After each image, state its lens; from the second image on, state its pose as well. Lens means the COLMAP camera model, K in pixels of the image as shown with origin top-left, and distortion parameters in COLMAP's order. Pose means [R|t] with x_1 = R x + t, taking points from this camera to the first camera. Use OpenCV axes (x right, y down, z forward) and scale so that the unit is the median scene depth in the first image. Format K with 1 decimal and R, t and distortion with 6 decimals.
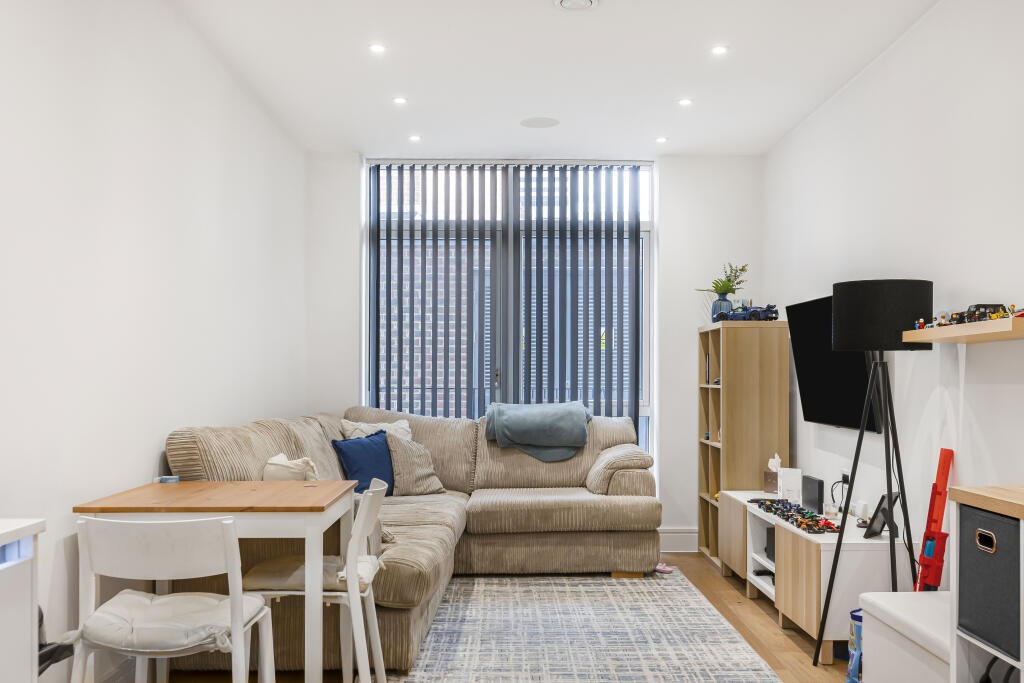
lens RADIAL K [[1044.1, 0, 511.8], [0, 1044.1, 345.3], [0, 0, 1]] dist [-0.001655, 0.000000]
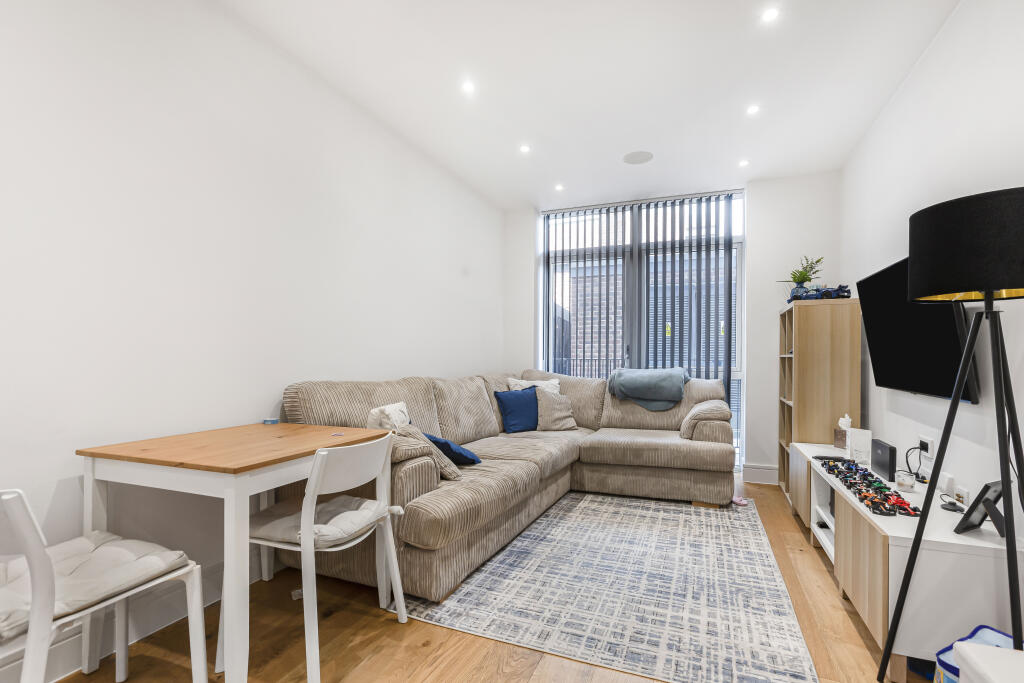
lens RADIAL K [[490.0, 0, 506.5], [0, 490.0, 354.8], [0, 0, 1]] dist [-0.005675, 0.004484]
pose [[0.925131, -0.001754, -0.379643, 0.109919], [0.010240, 0.999741, 0.020334, 0.024220], [0.379509, -0.022699, 0.924909, 0.357849]]
